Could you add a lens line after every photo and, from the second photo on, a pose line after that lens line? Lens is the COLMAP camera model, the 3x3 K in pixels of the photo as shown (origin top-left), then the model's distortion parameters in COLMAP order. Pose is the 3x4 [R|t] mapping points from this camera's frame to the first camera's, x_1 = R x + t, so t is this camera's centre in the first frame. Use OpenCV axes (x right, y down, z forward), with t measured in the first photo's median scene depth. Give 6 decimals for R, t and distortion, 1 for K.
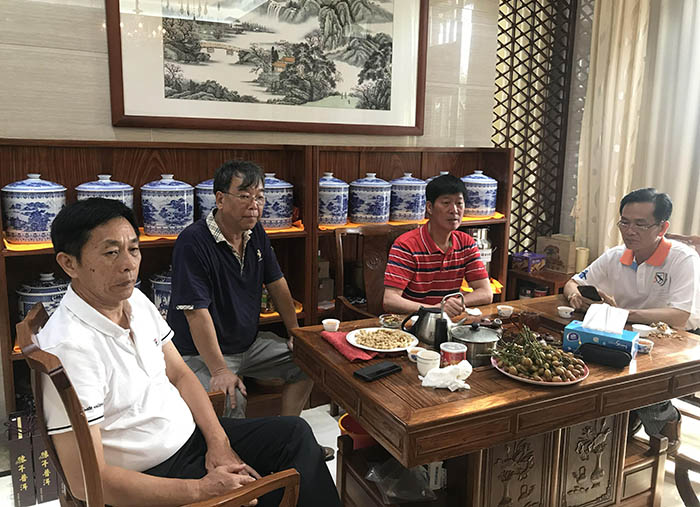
lens RADIAL K [[590.9, 0, 352.1], [0, 590.9, 249.7], [0, 0, 1]] dist [0.002263, 0.013540]
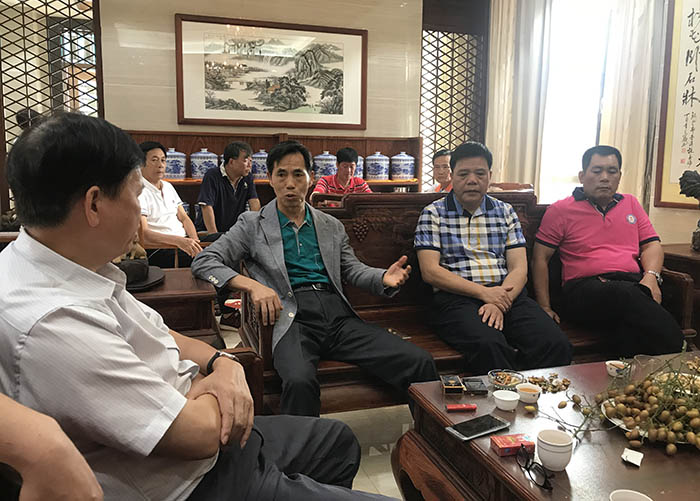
lens RADIAL K [[571.4, 0, 349.7], [0, 571.4, 252.6], [0, 0, 1]] dist [0.015820, -0.002422]
pose [[0.984157, 0.018126, -0.176371, 0.414857], [-0.021831, 0.999579, -0.019089, 0.200853], [0.175951, 0.022637, 0.984139, -0.625691]]
